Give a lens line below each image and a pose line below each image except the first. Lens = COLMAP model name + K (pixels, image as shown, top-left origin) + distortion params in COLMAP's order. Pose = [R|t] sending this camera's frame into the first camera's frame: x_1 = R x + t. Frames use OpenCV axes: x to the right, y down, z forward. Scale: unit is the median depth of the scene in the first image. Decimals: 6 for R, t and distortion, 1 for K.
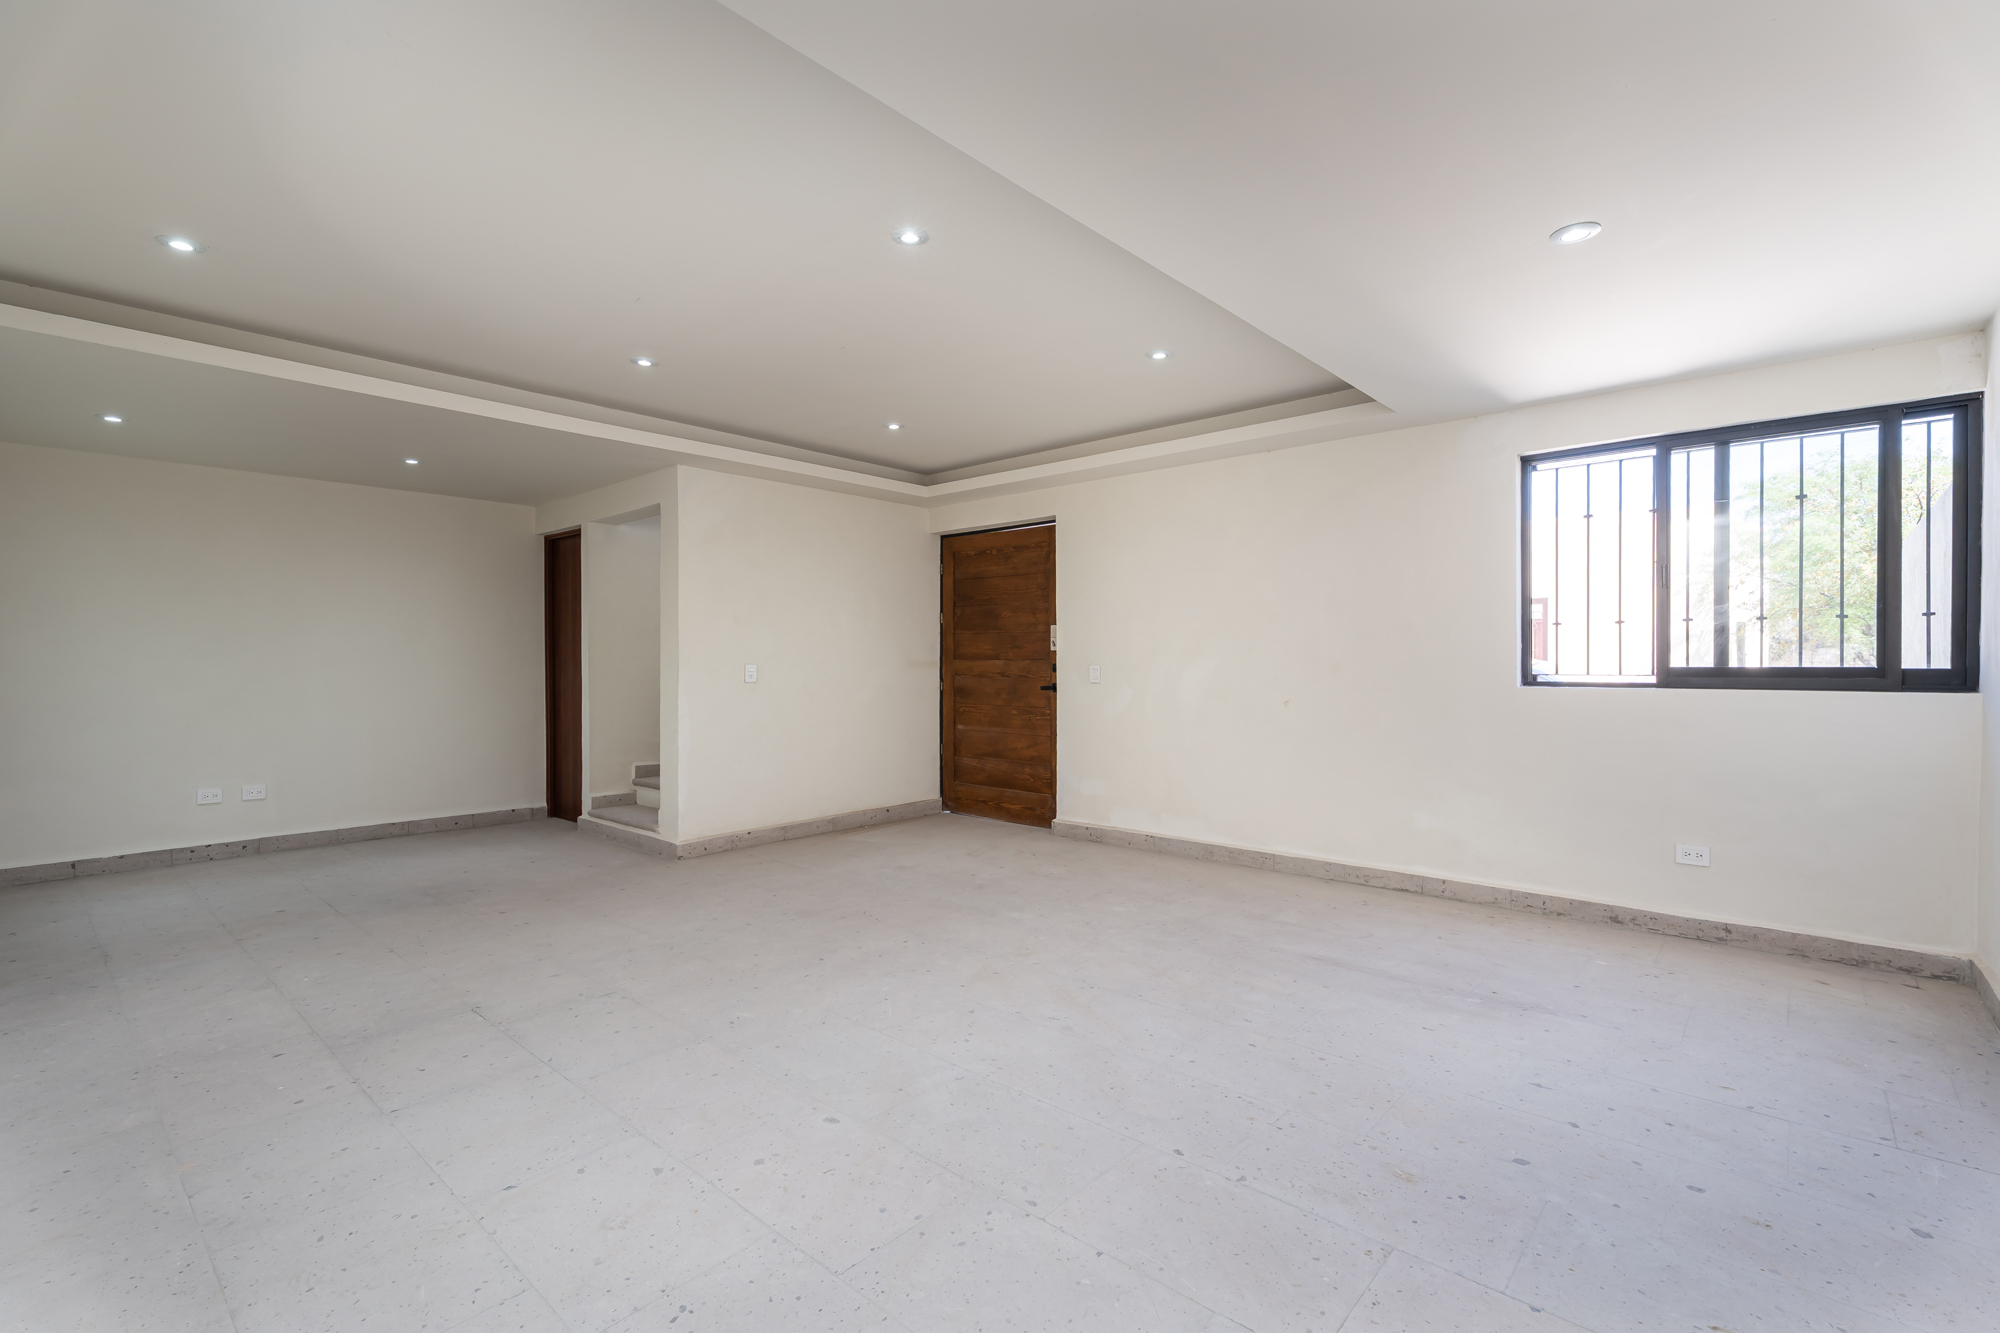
lens RADIAL K [[889.8, 0, 1008.1], [0, 889.8, 666.6], [0, 0, 1]] dist [0.004756, 0.000556]
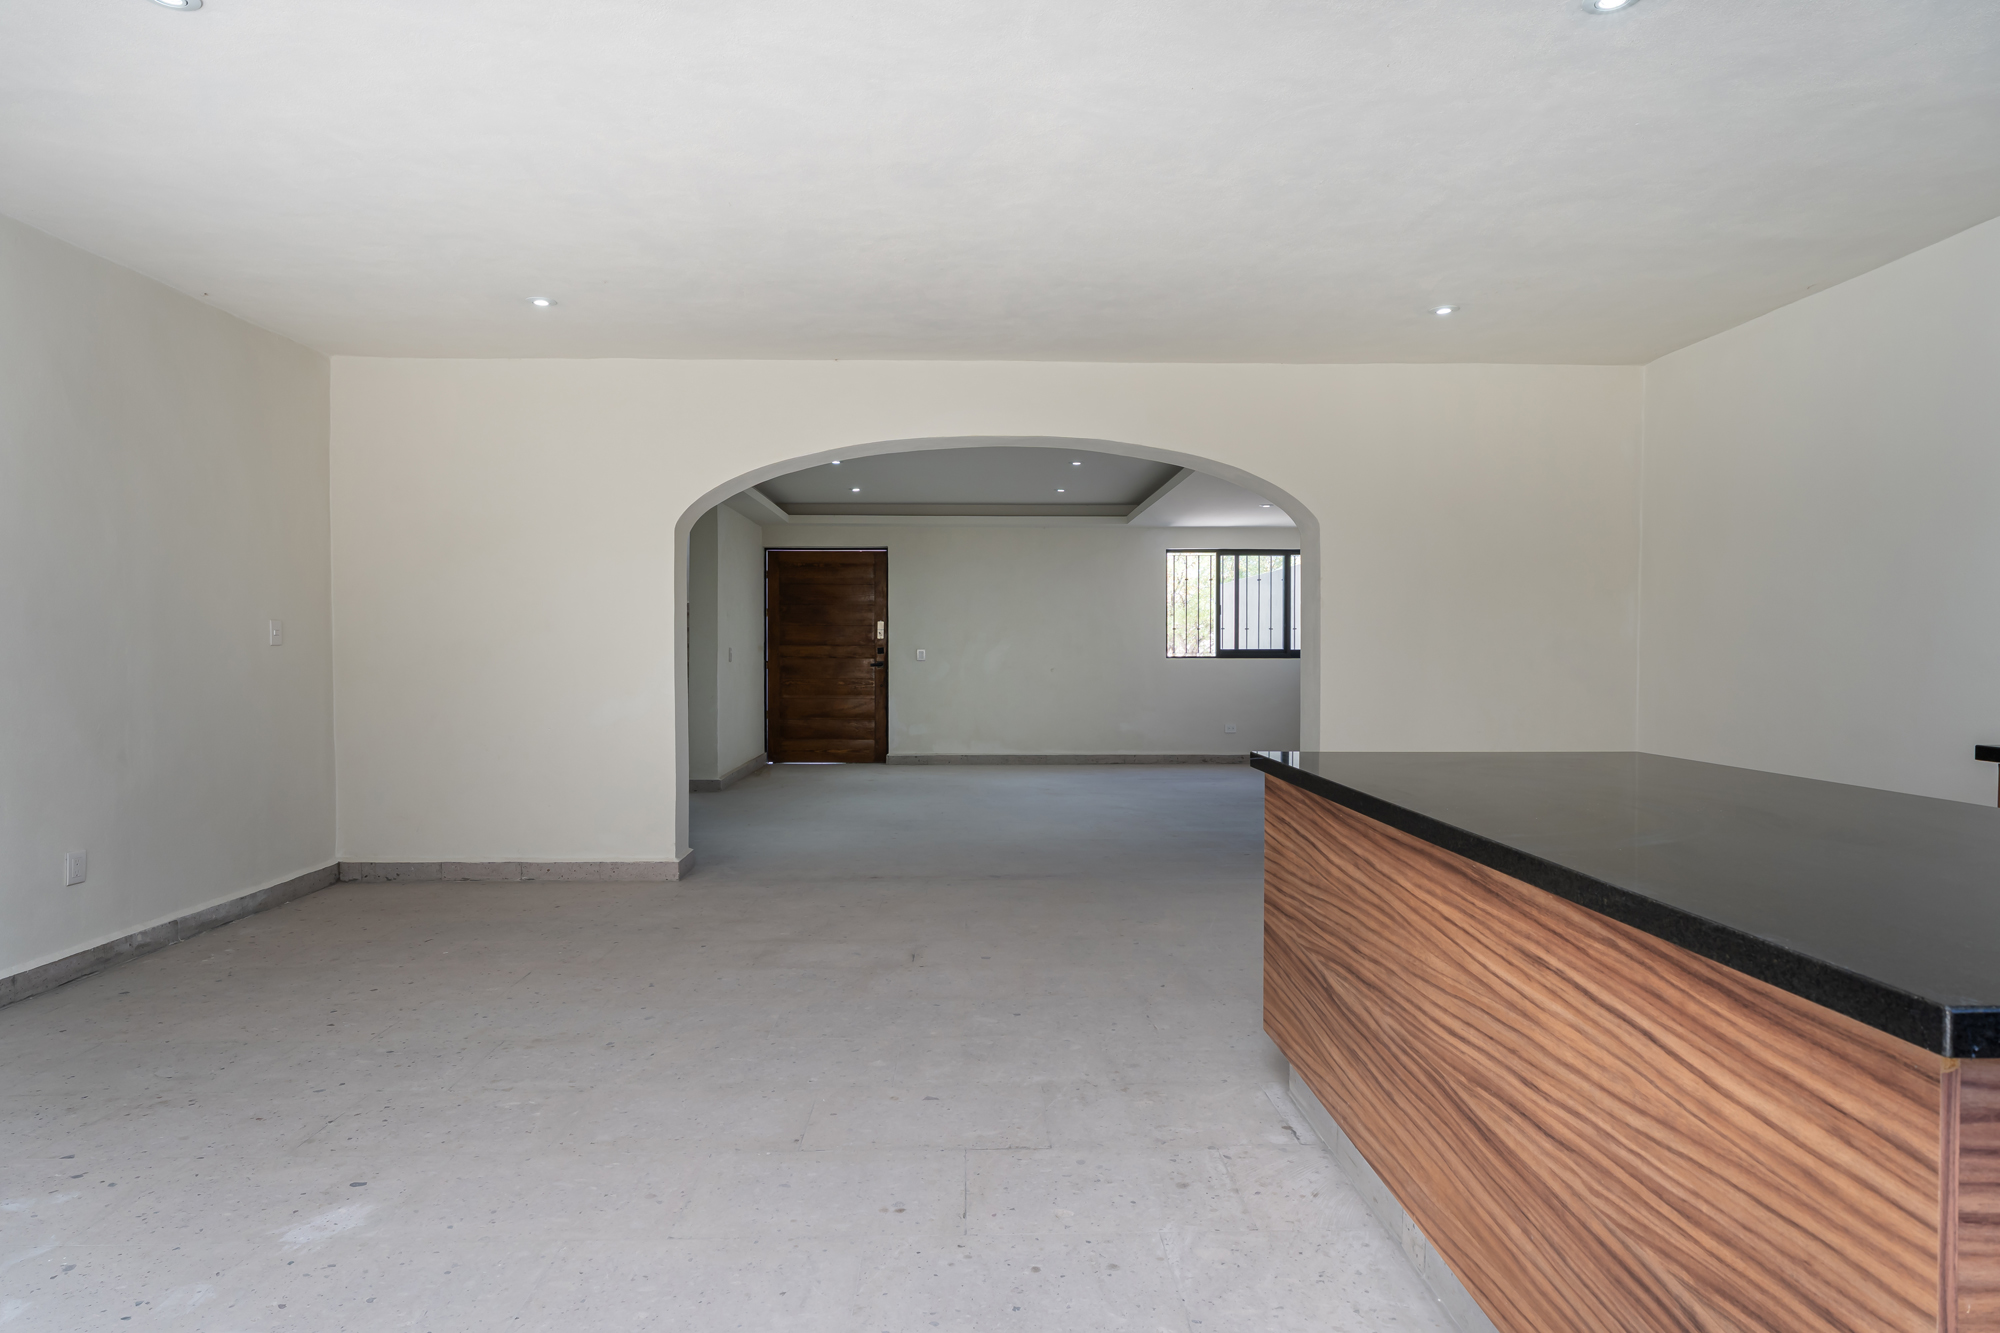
lens RADIAL K [[1157.7, 0, 1003.5], [0, 1157.7, 671.2], [0, 0, 1]] dist [-0.009338, 0.004067]
pose [[0.729696, -0.013377, 0.683641, -1.050684], [0.003118, 0.999863, 0.016236, 0.004281], [-0.683765, -0.009716, 0.729638, -0.490529]]
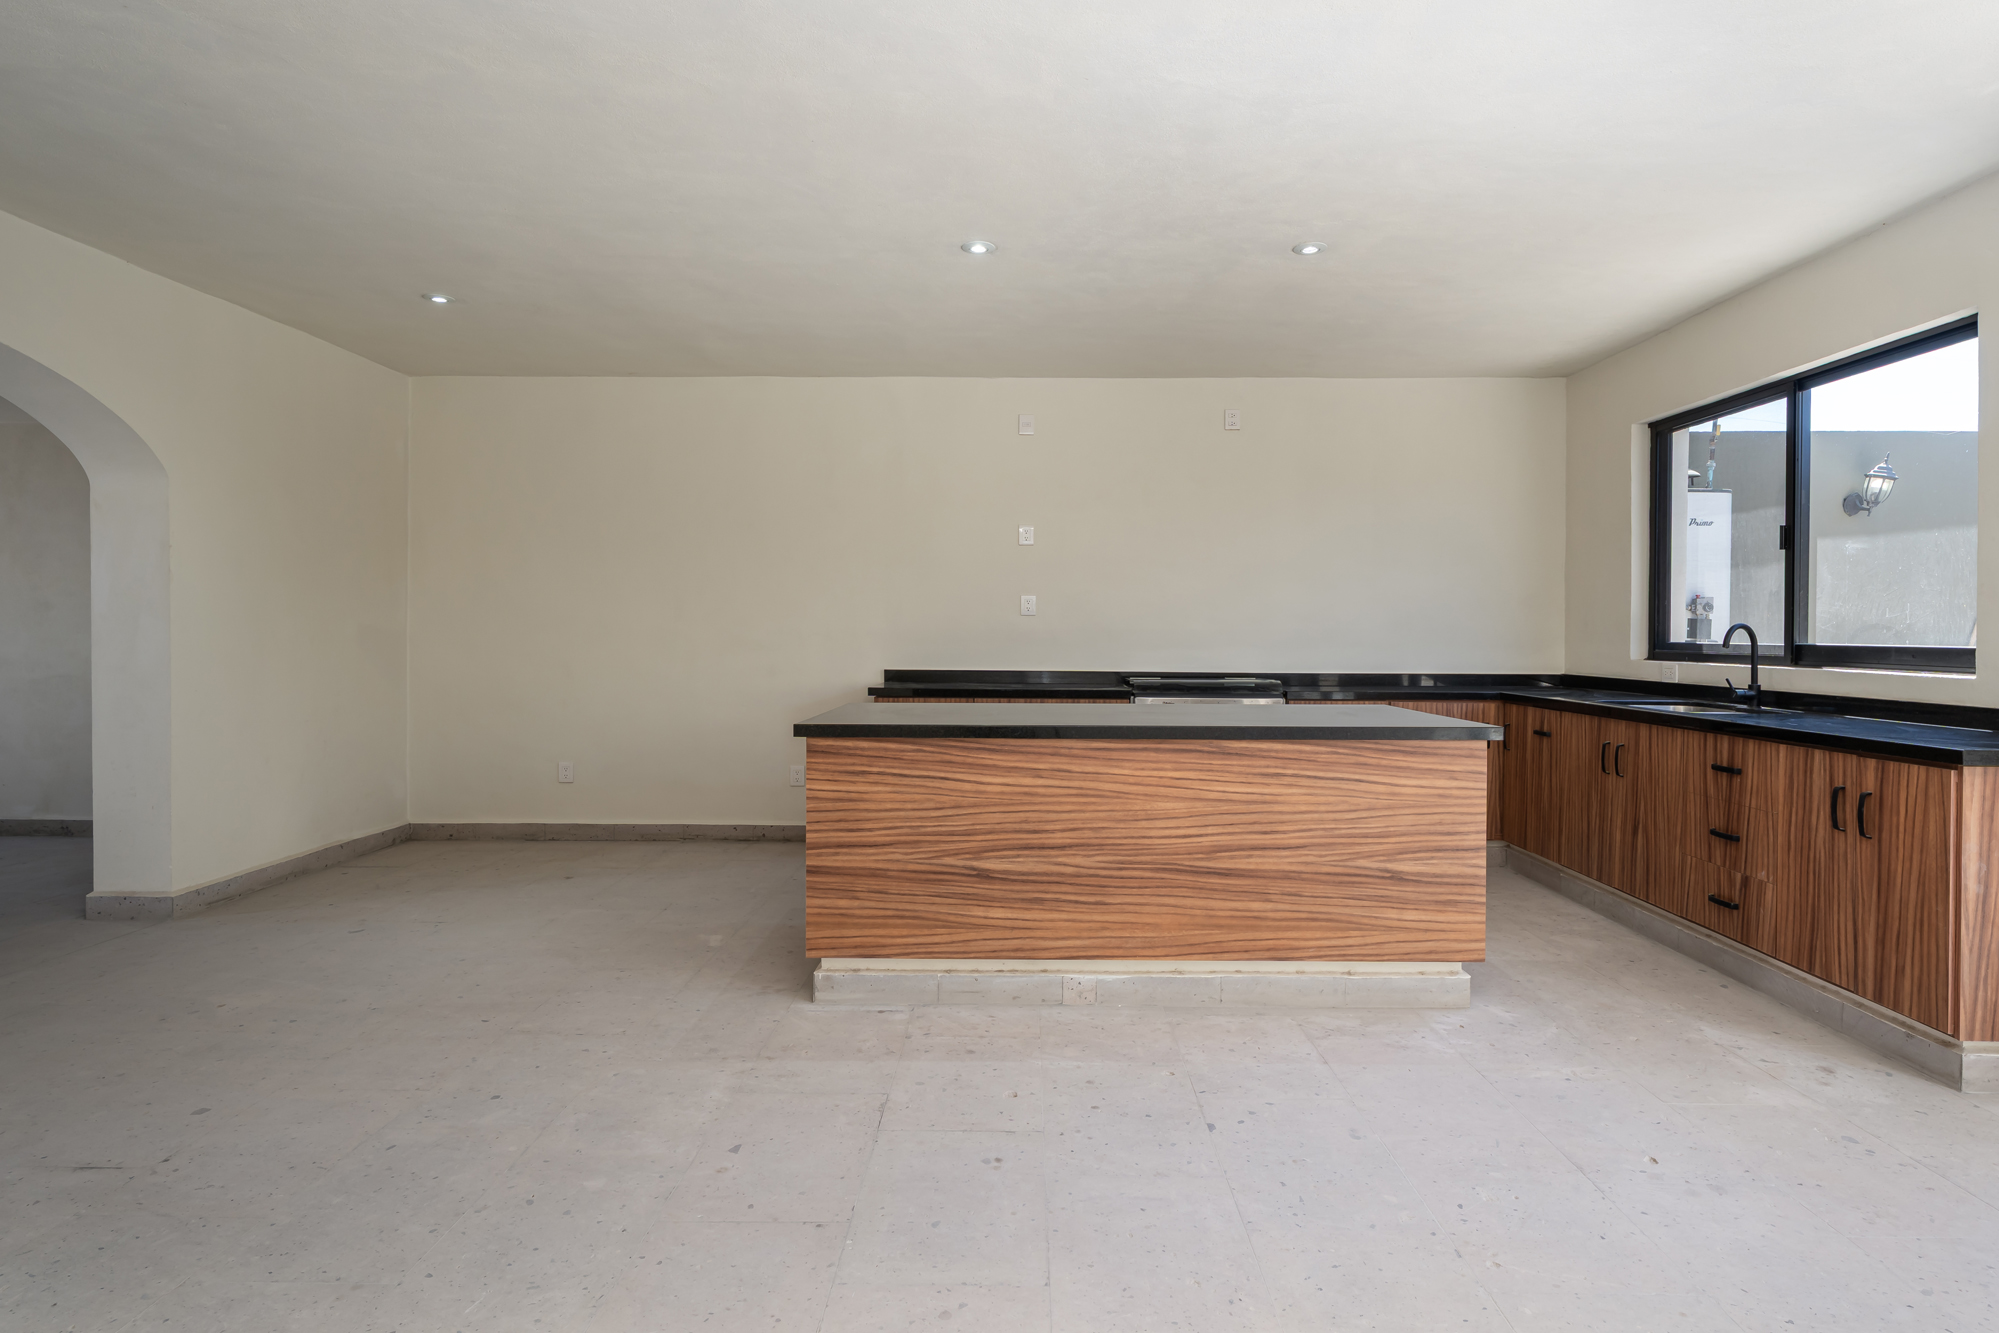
lens RADIAL K [[1055.0, 0, 1017.6], [0, 1055.0, 644.5], [0, 0, 1]] dist [-0.005954, 0.003644]
pose [[-0.655819, -0.009925, 0.754853, -1.101847], [0.000934, 0.999902, 0.013959, 0.000378], [-0.754918, 0.009859, -0.655745, 0.048042]]
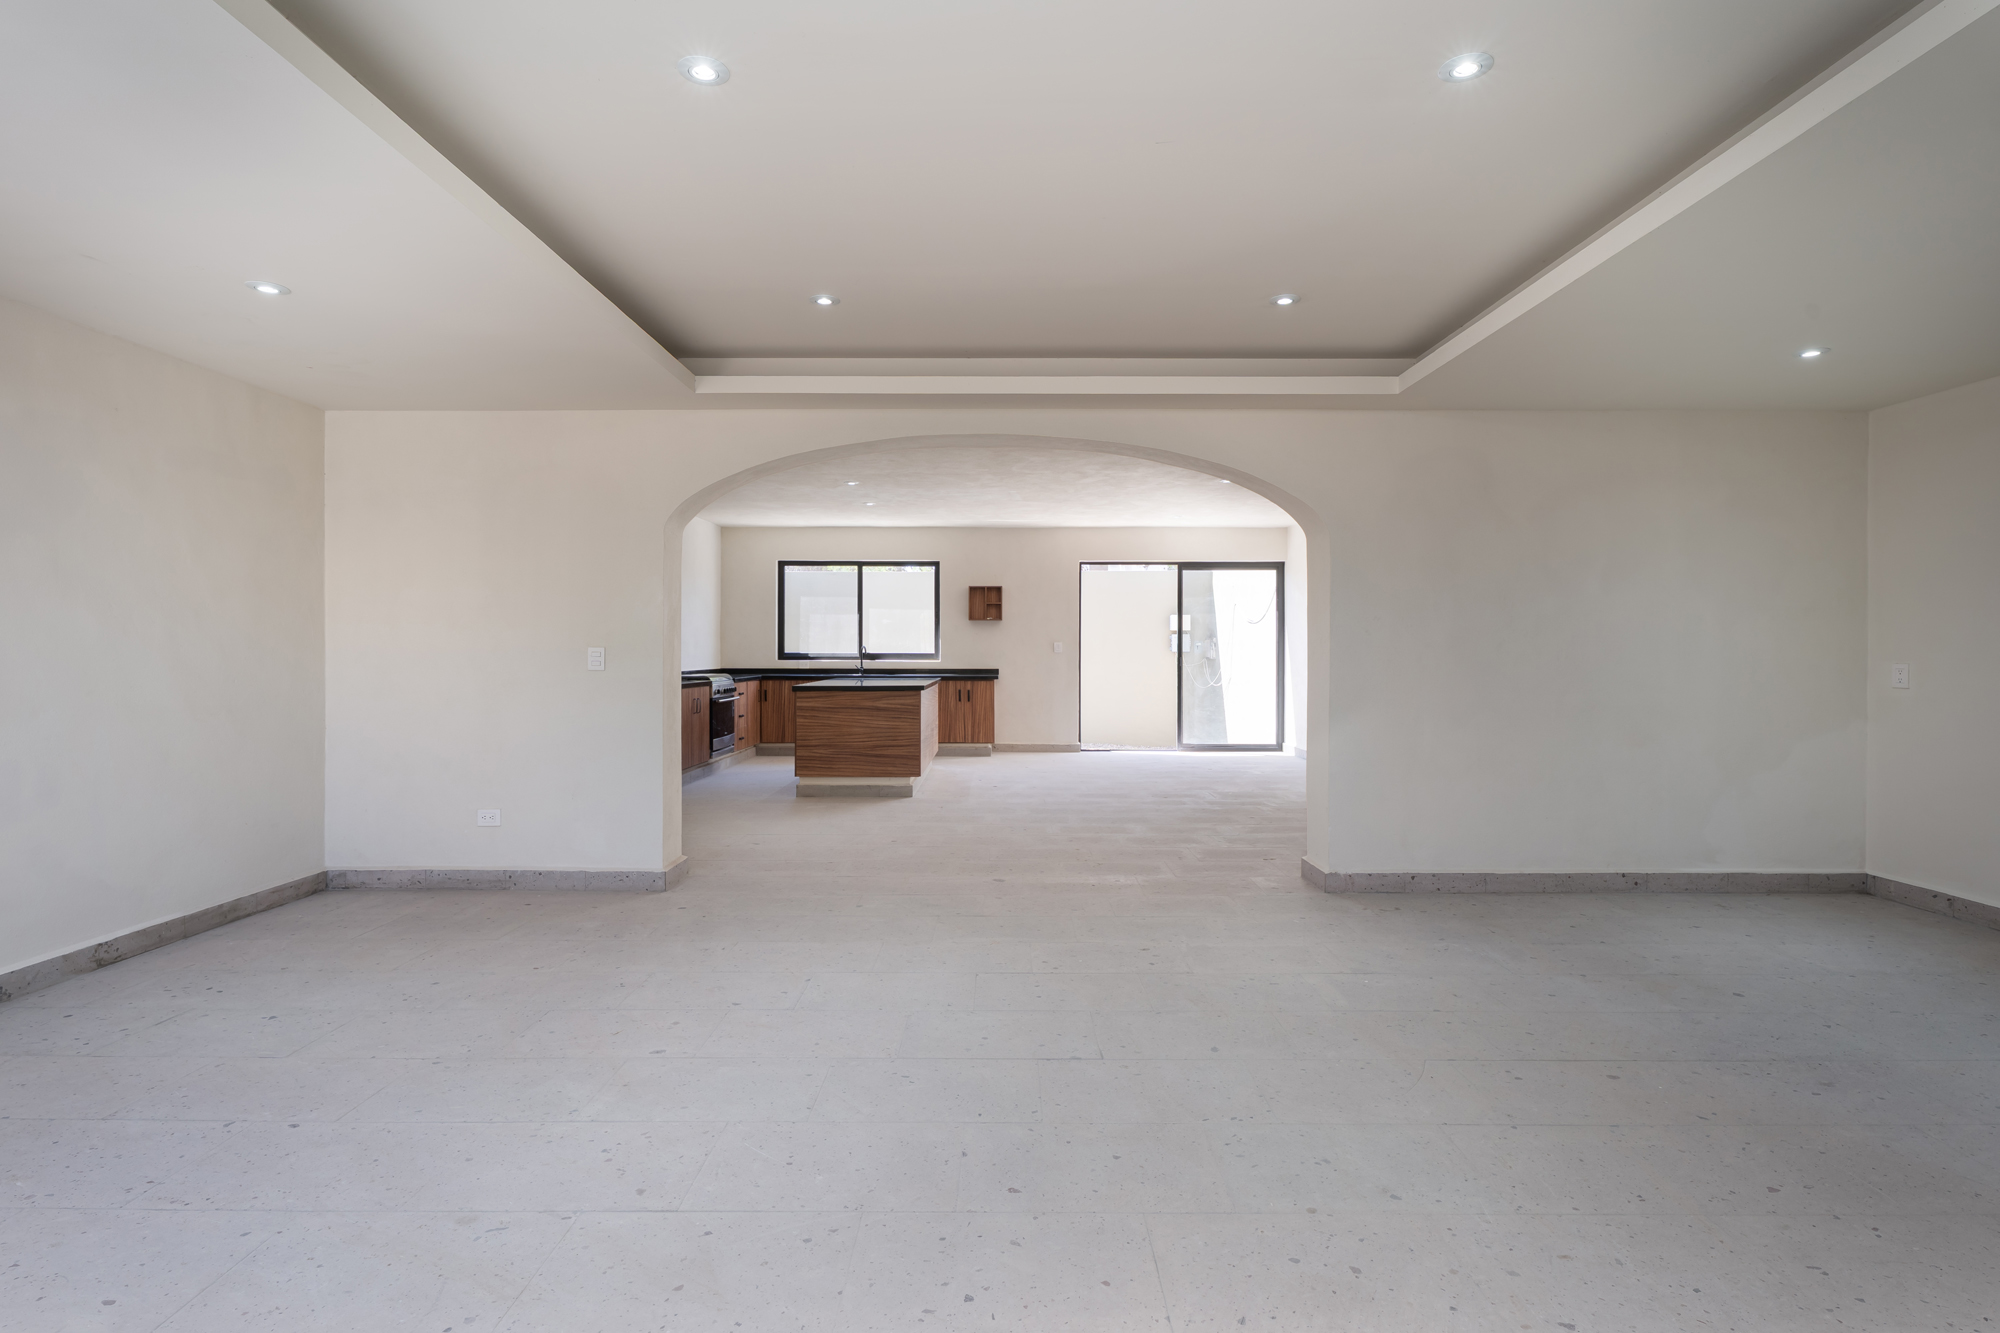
lens RADIAL K [[987.9, 0, 996.5], [0, 987.9, 655.9], [0, 0, 1]] dist [-0.005333, 0.000956]
pose [[-0.755041, 0.003438, -0.655669, 0.104410], [-0.003998, 0.999944, 0.009847, -0.003297], [0.655665, 0.010057, -0.754985, 0.790928]]
